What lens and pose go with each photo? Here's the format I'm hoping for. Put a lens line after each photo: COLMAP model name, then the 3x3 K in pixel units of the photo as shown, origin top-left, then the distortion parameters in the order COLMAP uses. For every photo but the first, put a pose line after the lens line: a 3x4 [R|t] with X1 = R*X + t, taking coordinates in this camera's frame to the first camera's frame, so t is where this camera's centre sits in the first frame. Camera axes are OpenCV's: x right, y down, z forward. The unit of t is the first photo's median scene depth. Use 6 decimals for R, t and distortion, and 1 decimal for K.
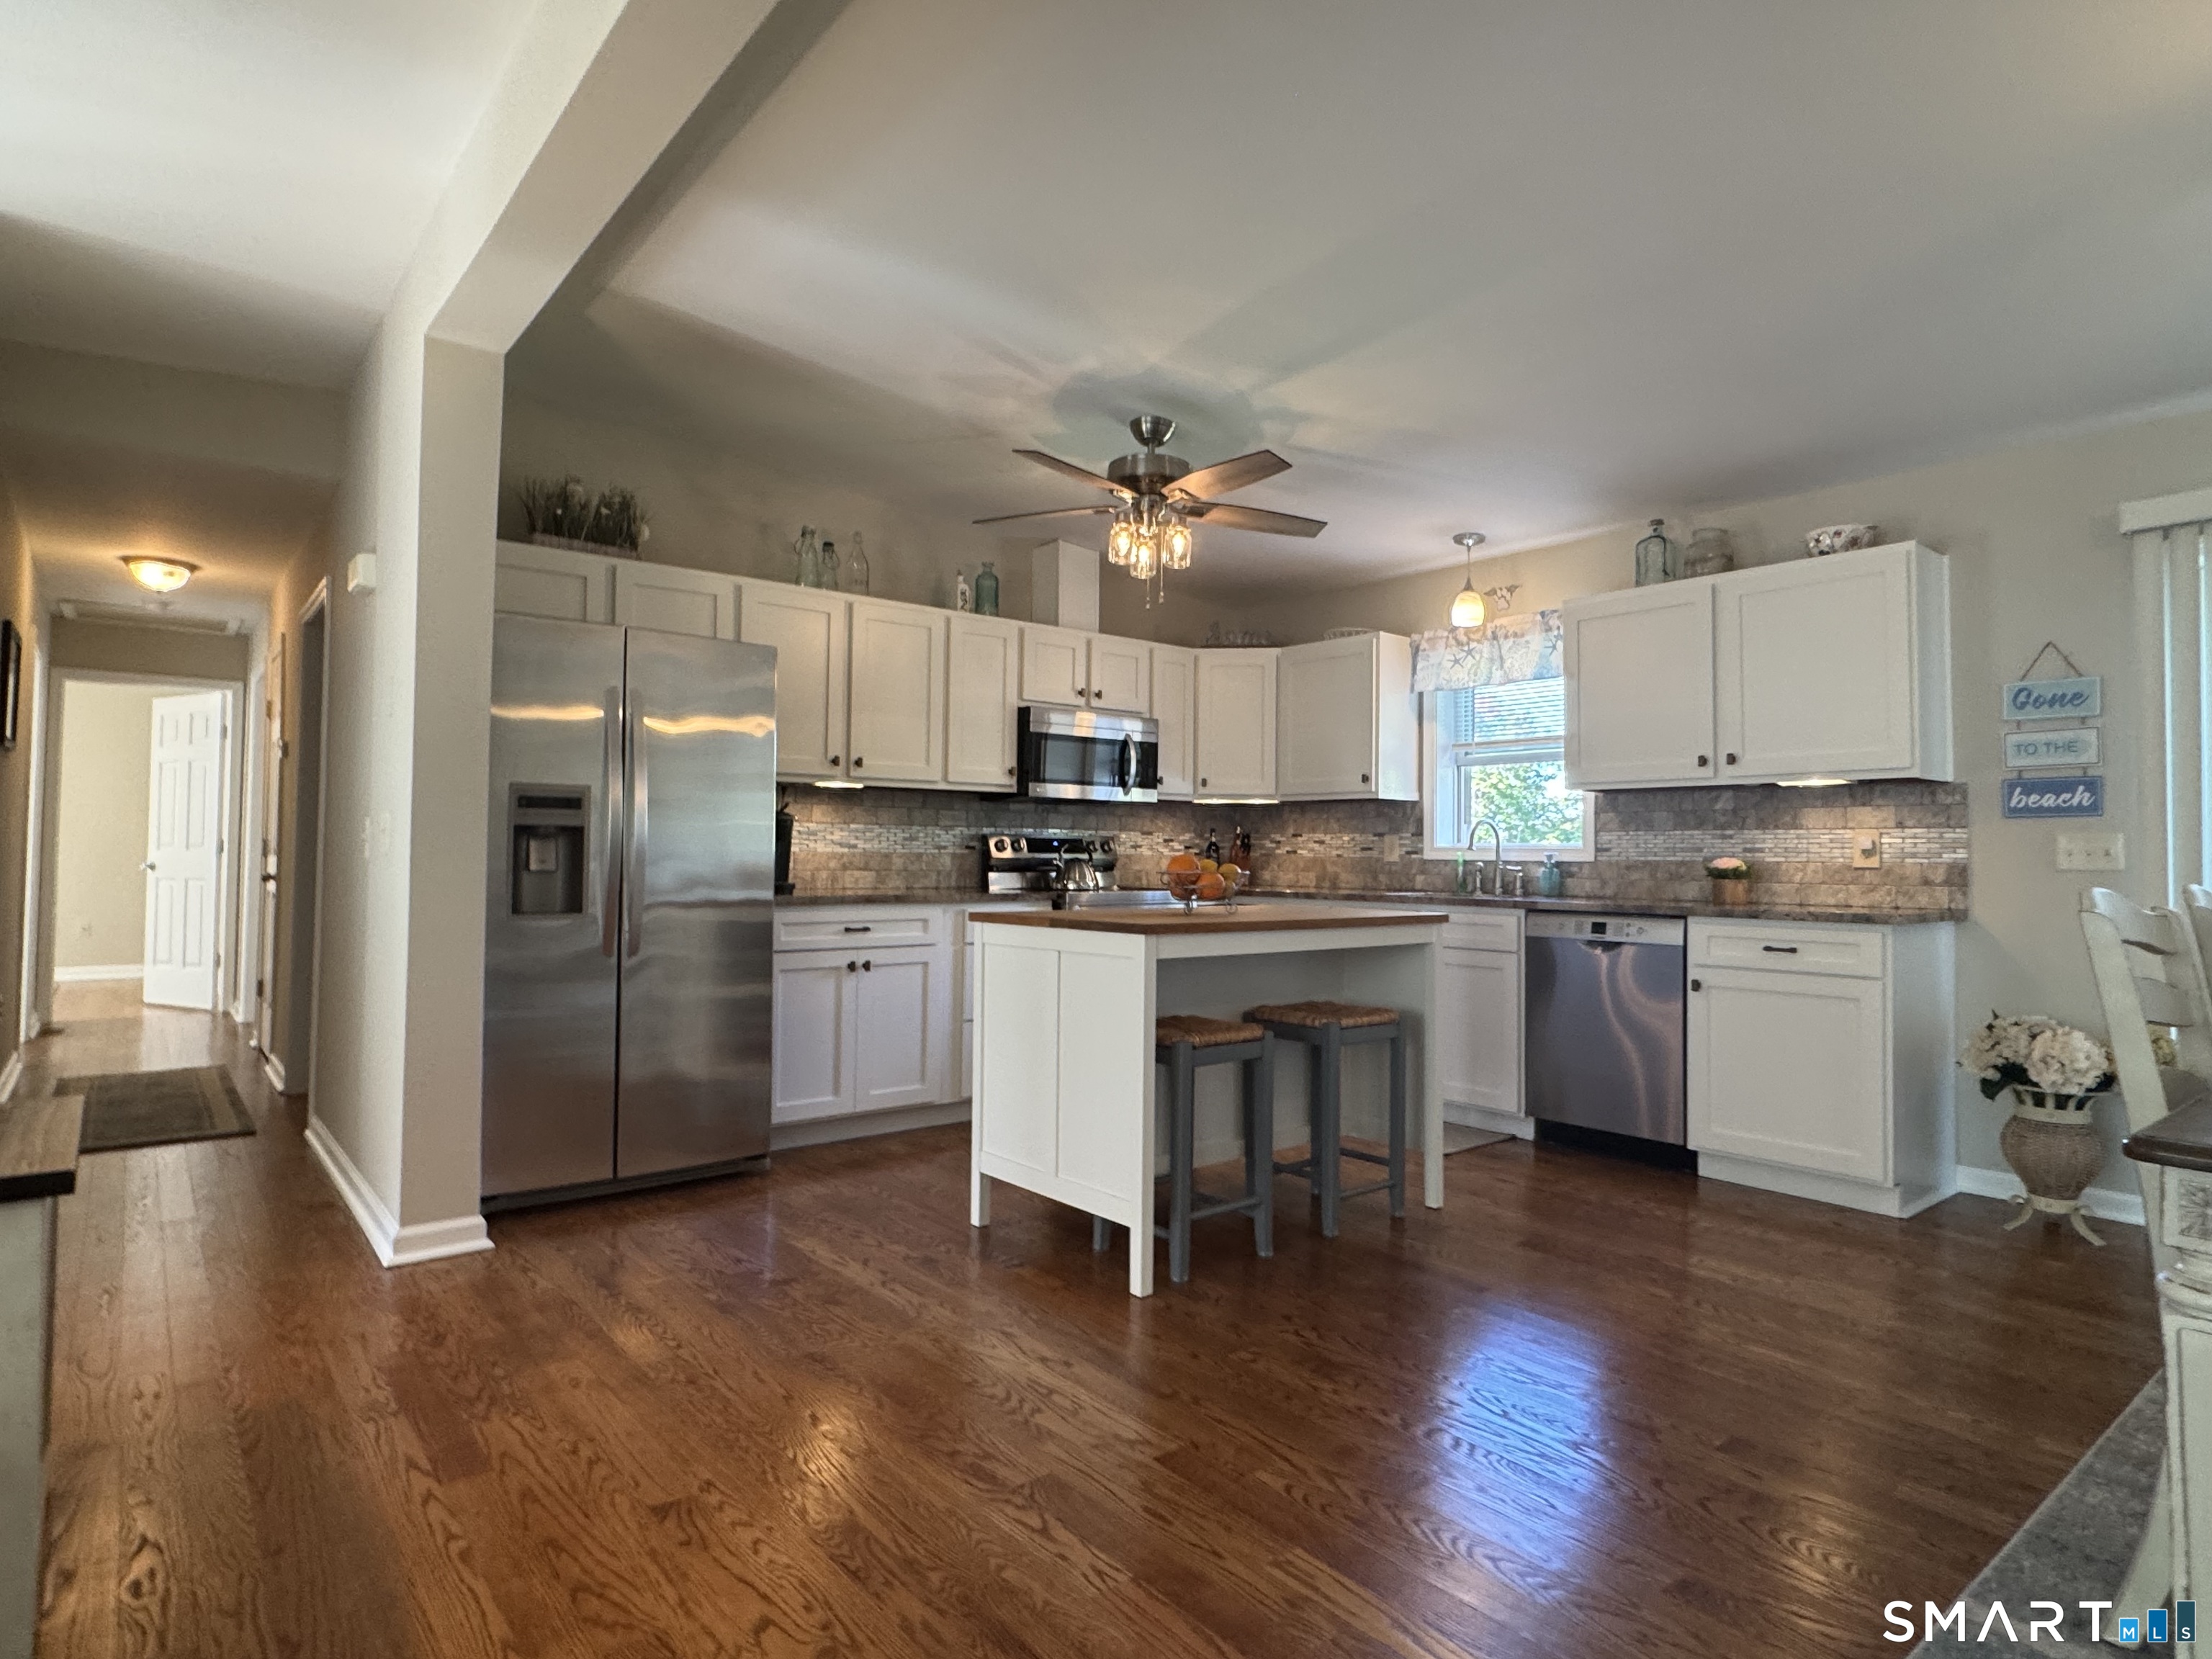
lens RADIAL K [[1200.9, 0, 1102.4], [0, 1200.9, 817.2], [0, 0, 1]] dist [-0.002172, 0.000005]
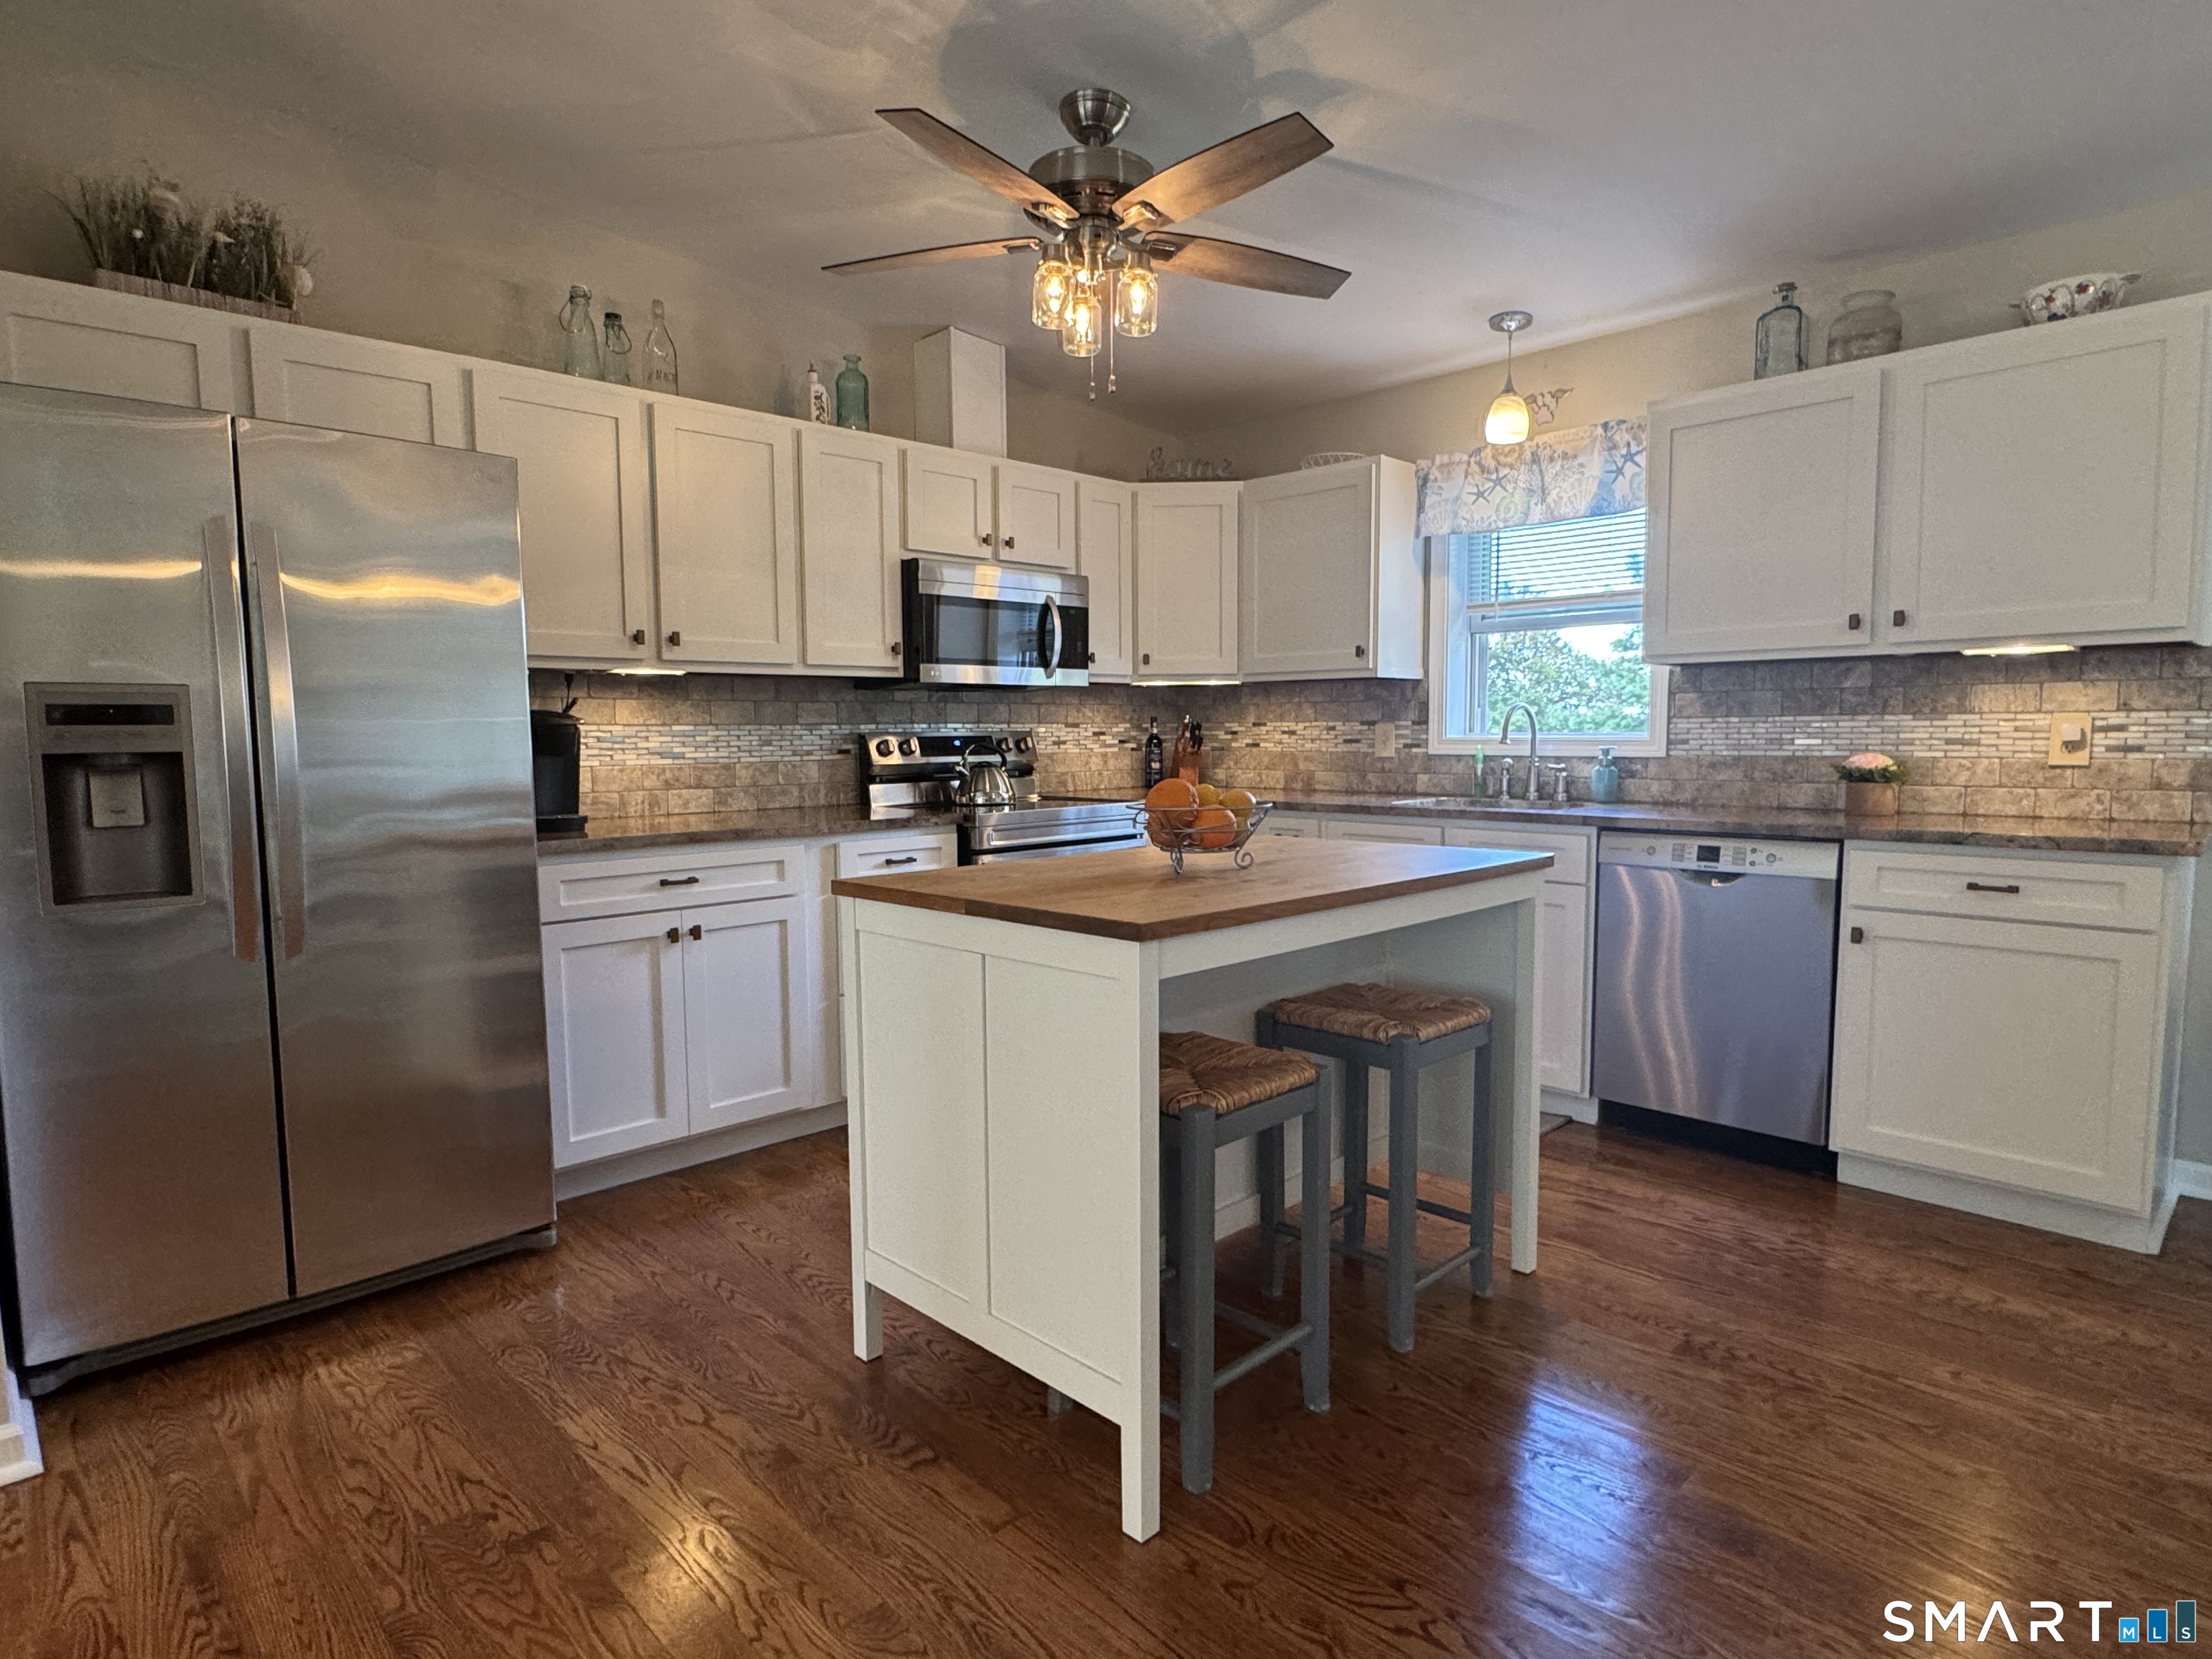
lens RADIAL K [[1199.6, 0, 1090.1], [0, 1199.6, 831.0], [0, 0, 1]] dist [-0.003628, 0.000762]
pose [[0.996647, -0.025480, 0.077748, -0.017525], [0.016314, 0.993078, 0.116317, -0.011164], [-0.080174, -0.114659, 0.990164, 0.261785]]
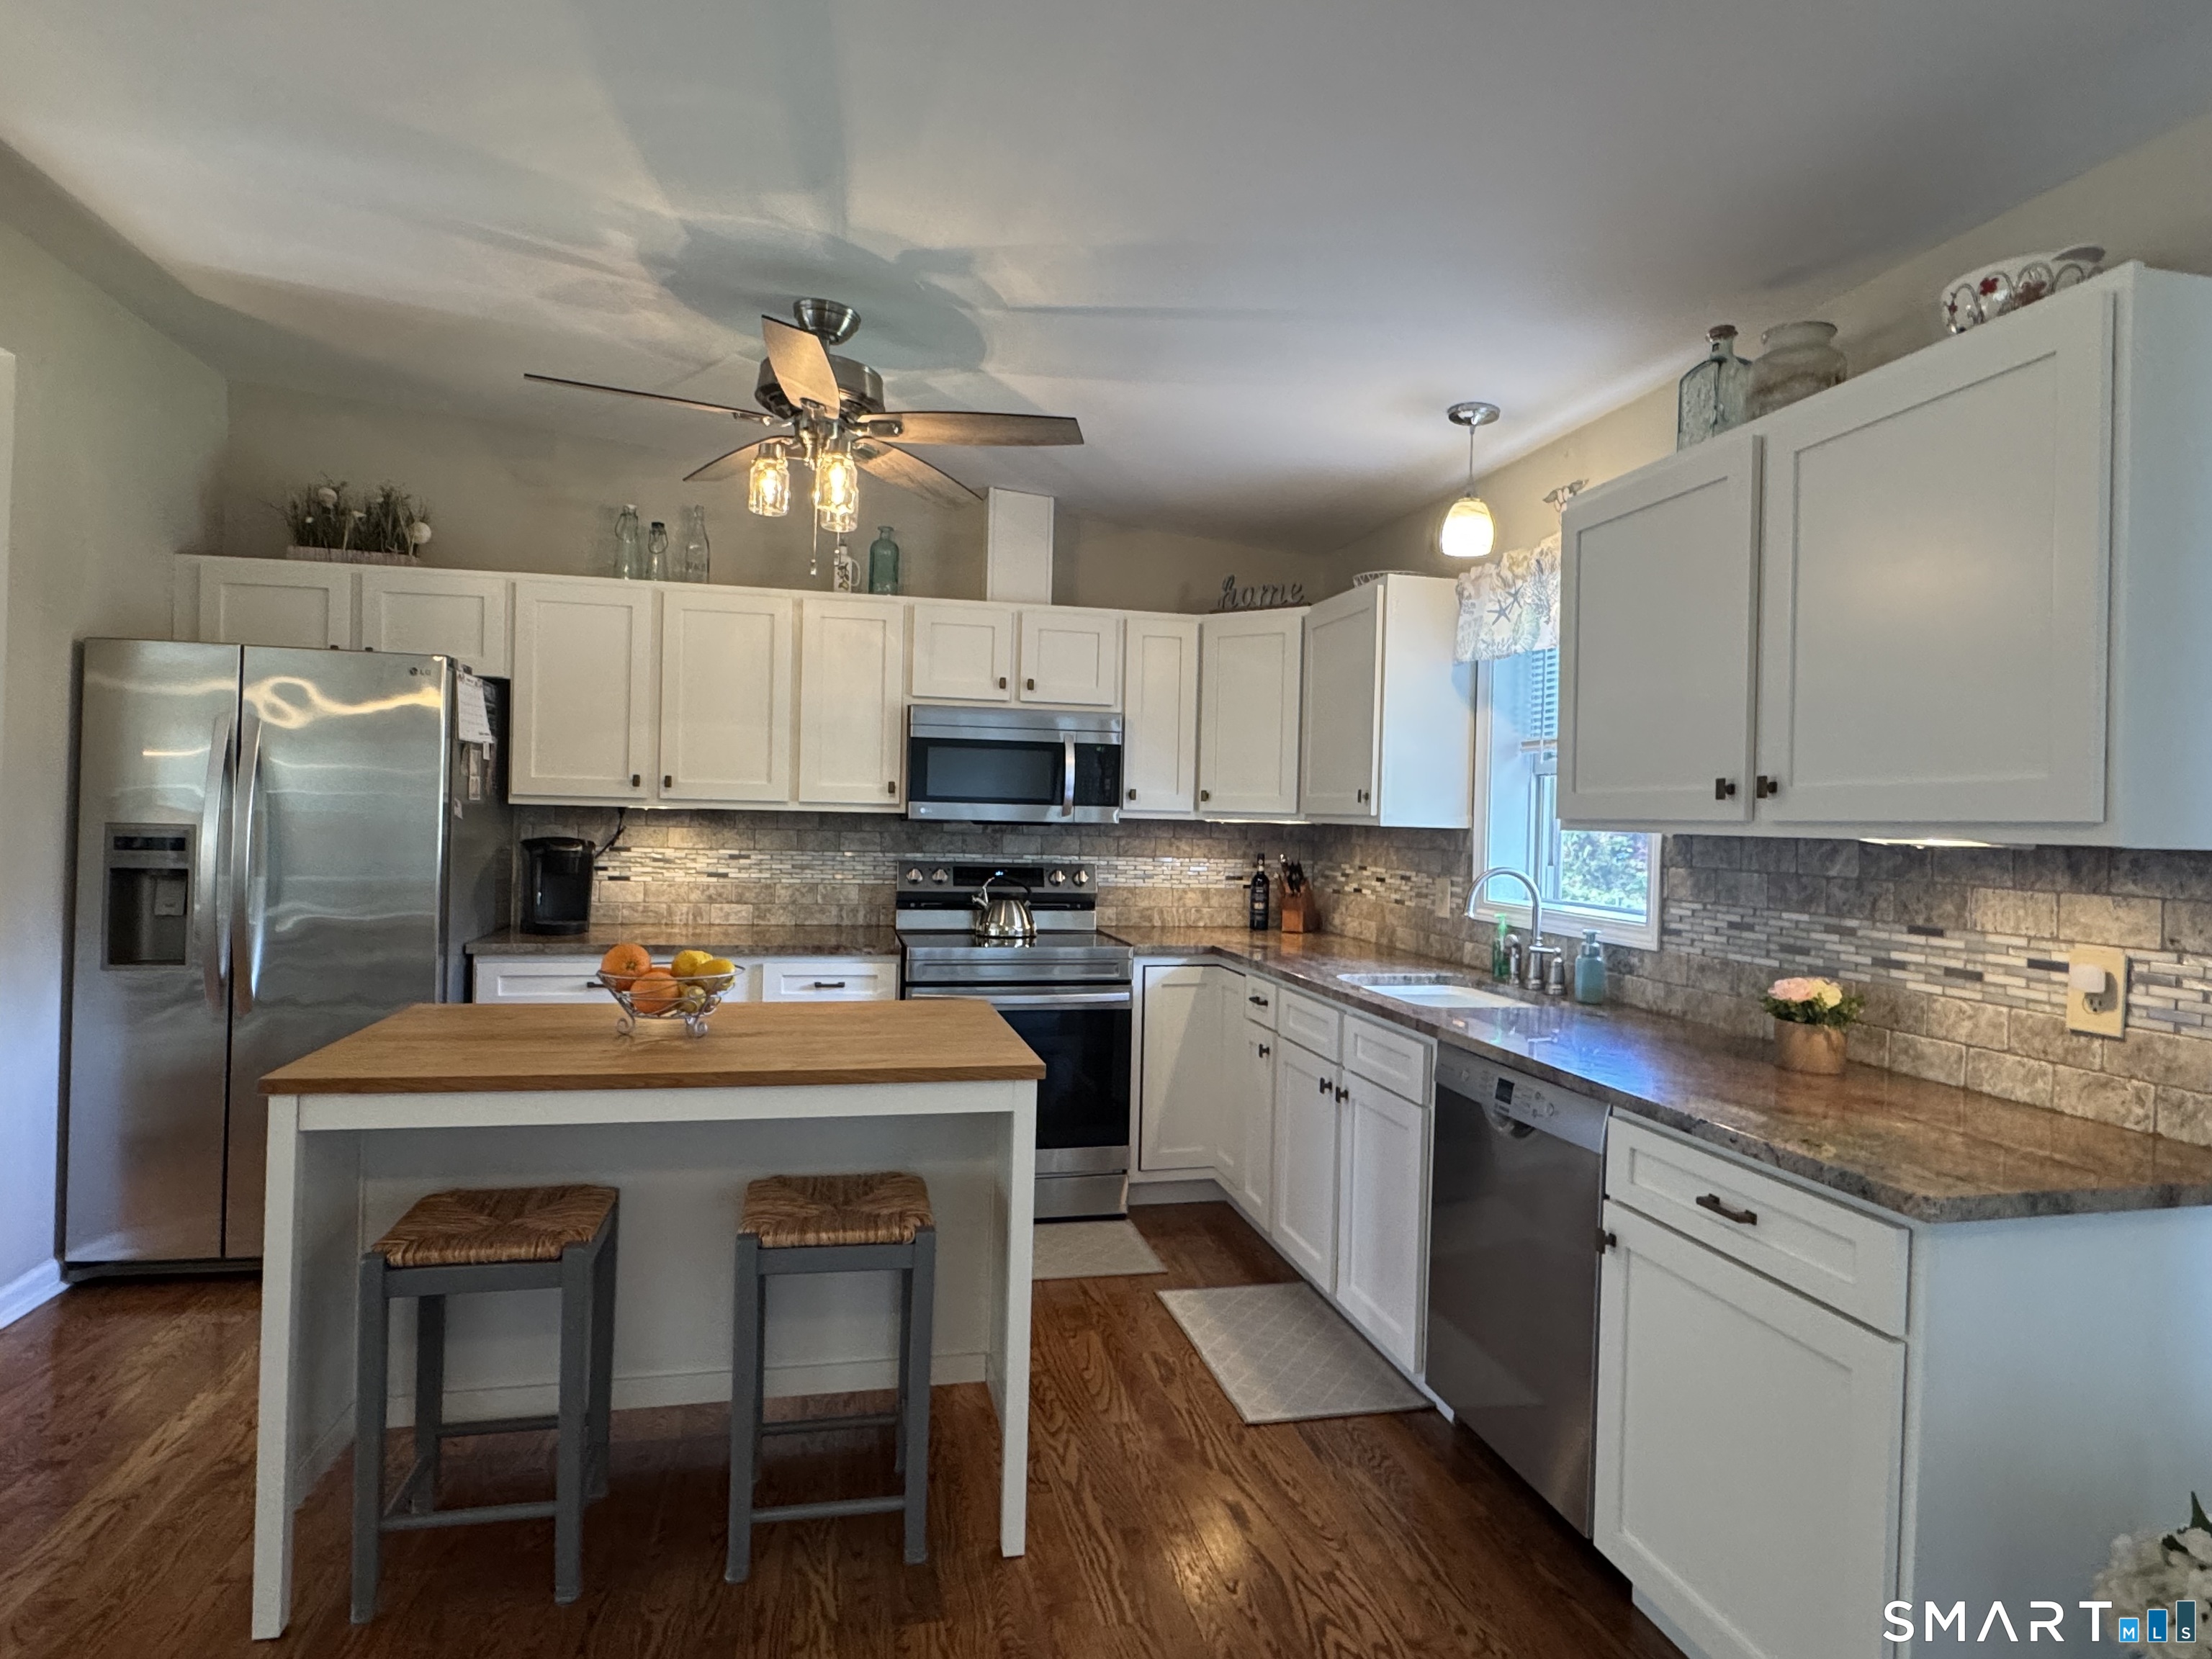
lens RADIAL K [[1195.3, 0, 1087.0], [0, 1195.3, 823.6], [0, 0, 1]] dist [-0.002152, -0.000339]
pose [[0.891370, 0.015958, -0.452995, 0.418863], [-0.002464, 0.999536, 0.030364, -0.040174], [0.453270, -0.025949, 0.890996, 0.364375]]
